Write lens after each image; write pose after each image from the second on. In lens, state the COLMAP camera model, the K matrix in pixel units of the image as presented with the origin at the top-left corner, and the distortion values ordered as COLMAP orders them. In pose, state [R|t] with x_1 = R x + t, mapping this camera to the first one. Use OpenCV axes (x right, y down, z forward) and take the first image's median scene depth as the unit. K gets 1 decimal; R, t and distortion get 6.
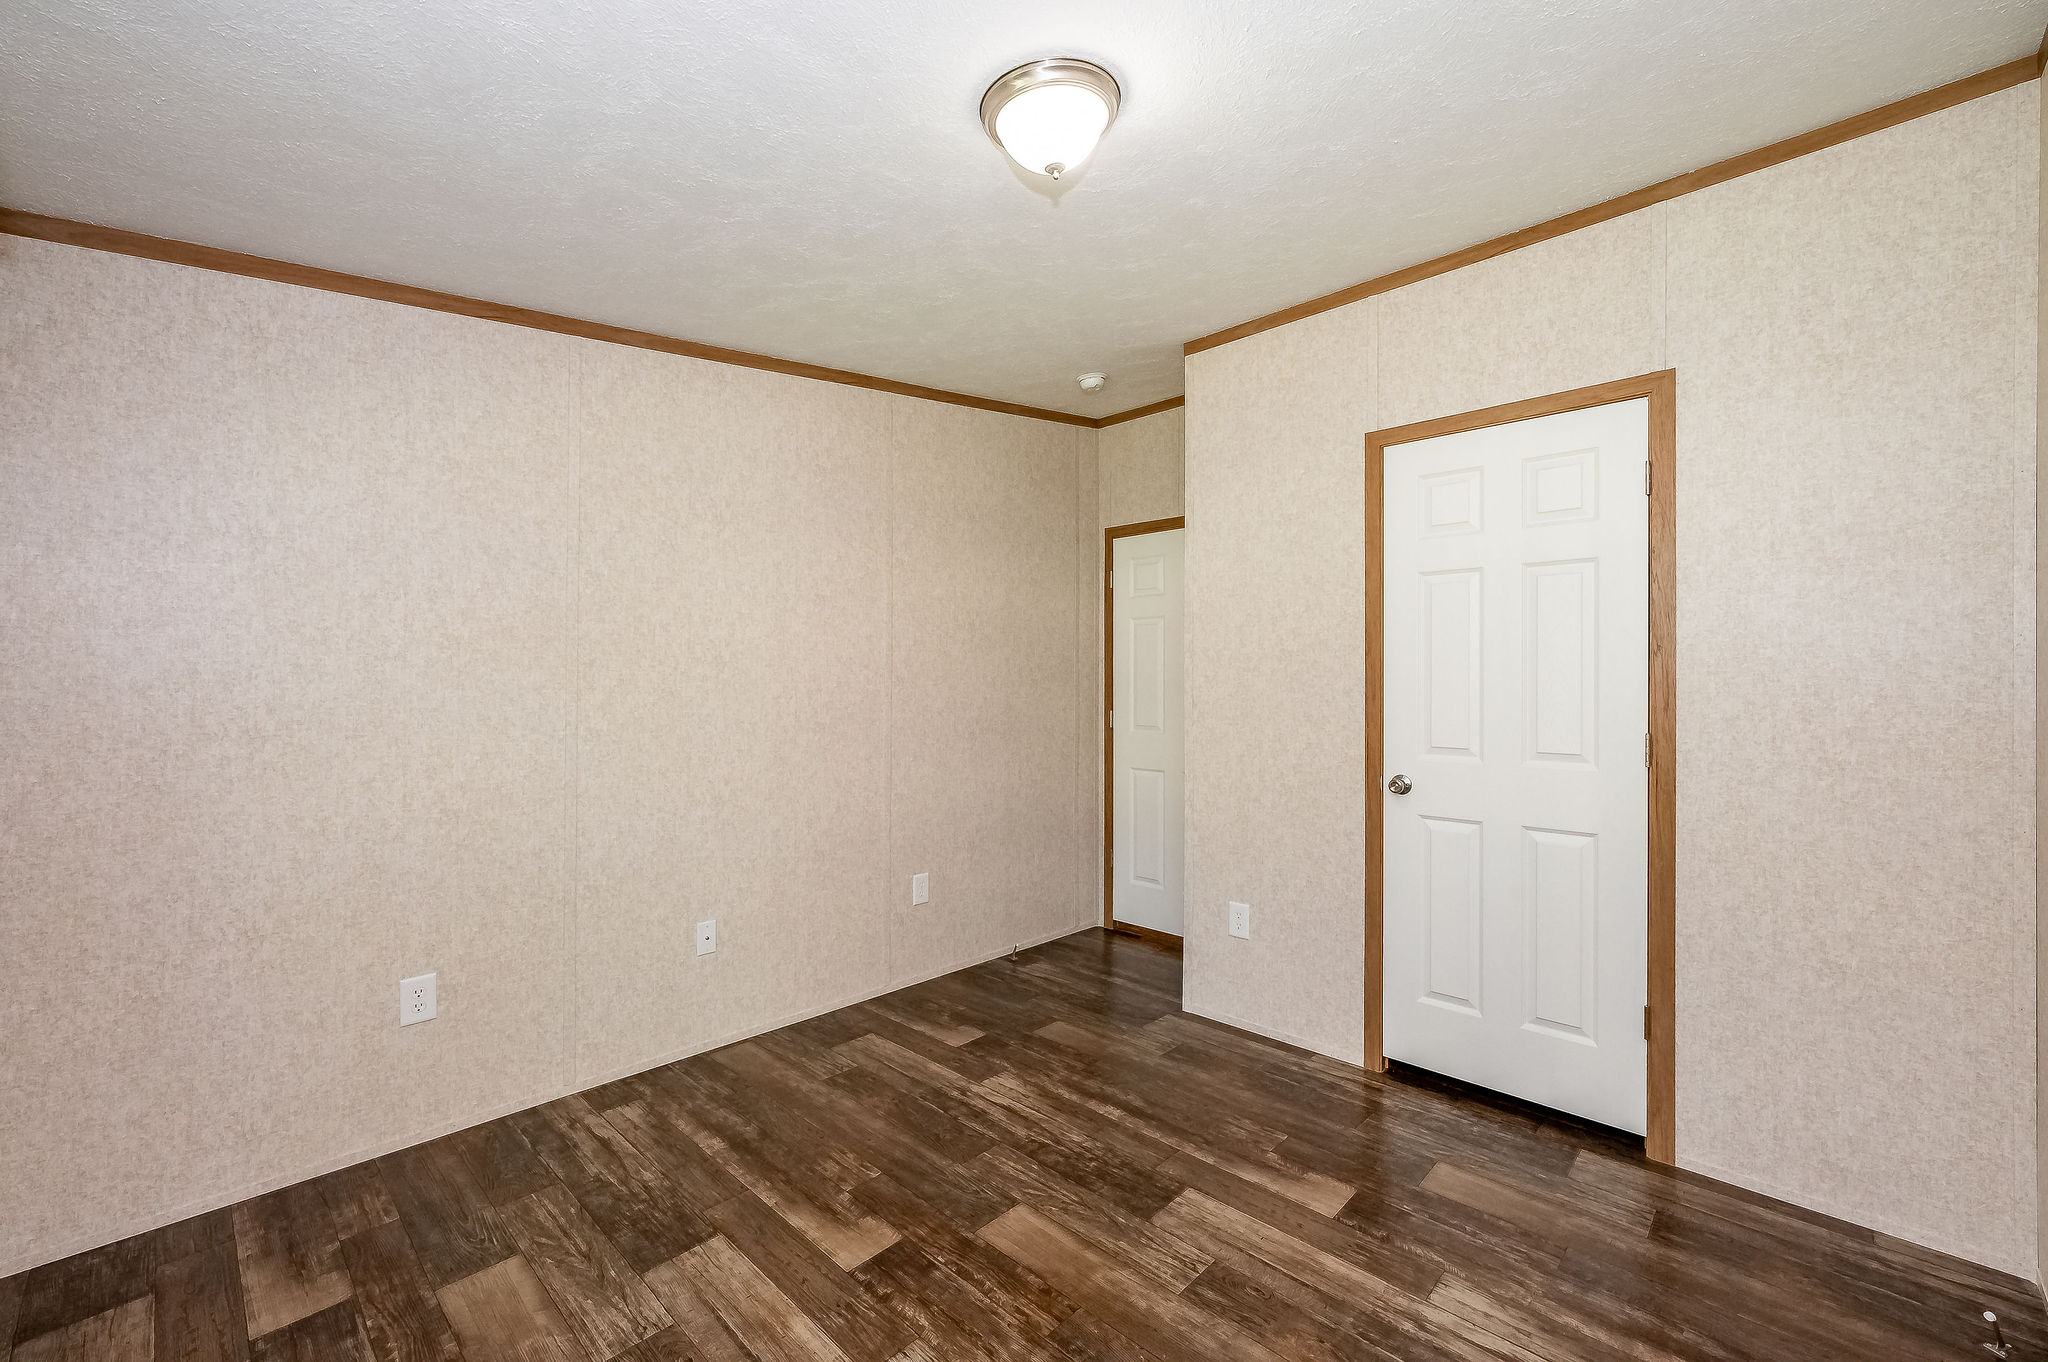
lens RADIAL K [[827.1, 0, 1021.5], [0, 827.1, 663.4], [0, 0, 1]] dist [0.021803, 0.000306]
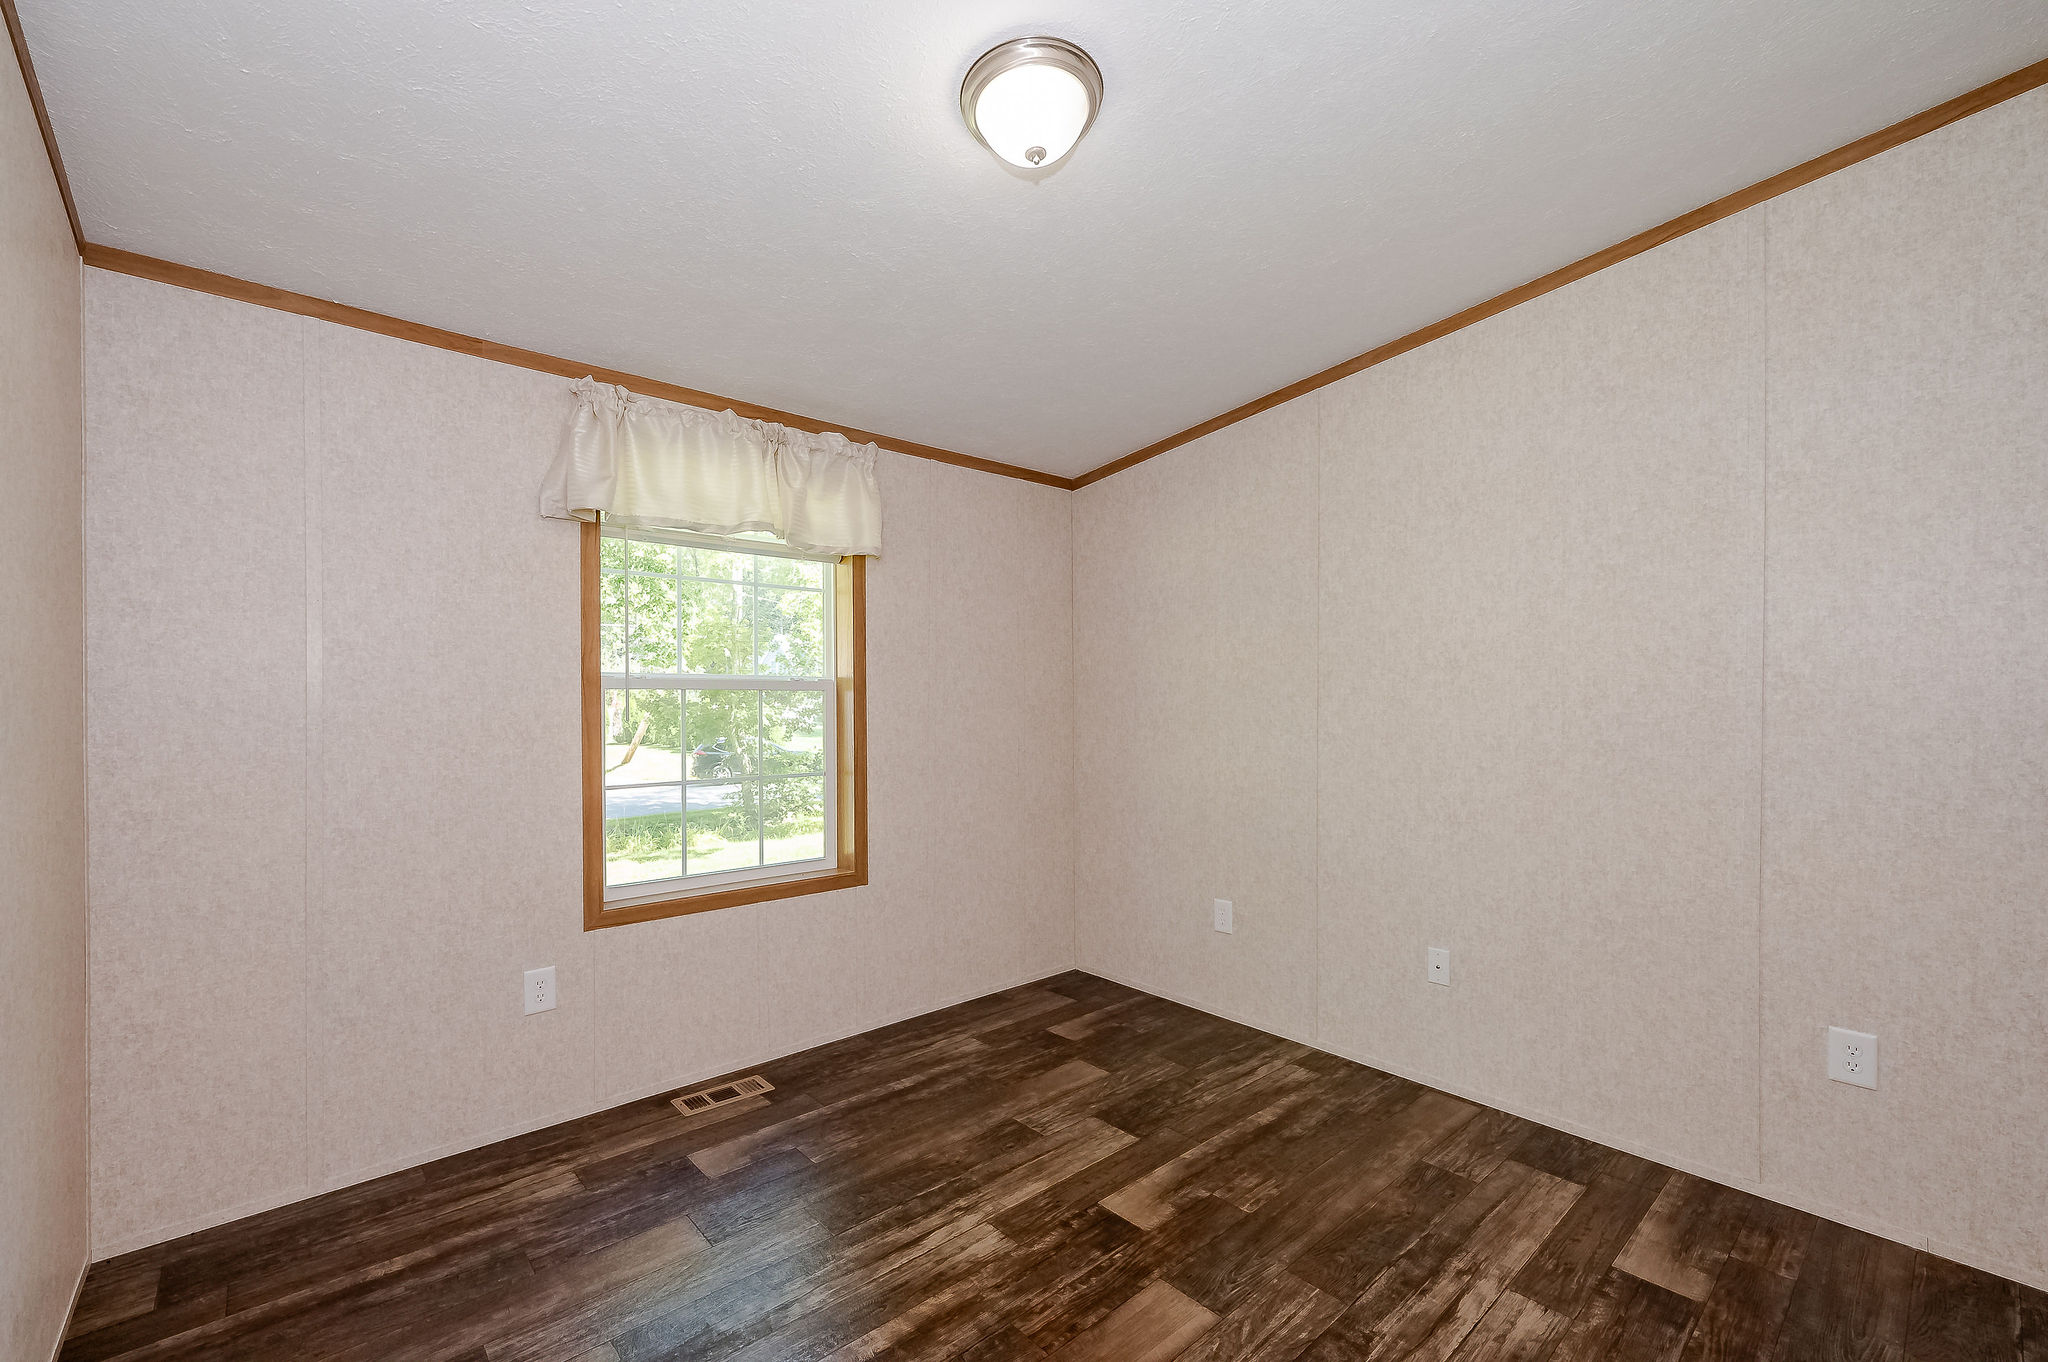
lens RADIAL K [[854.0, 0, 1025.8], [0, 854.0, 711.4], [0, 0, 1]] dist [-0.005108, -0.000230]
pose [[-0.069400, 0.006480, -0.997568, 0.695464], [0.027727, 0.999605, 0.004565, 0.035458], [0.997204, -0.027342, -0.069552, 0.730390]]
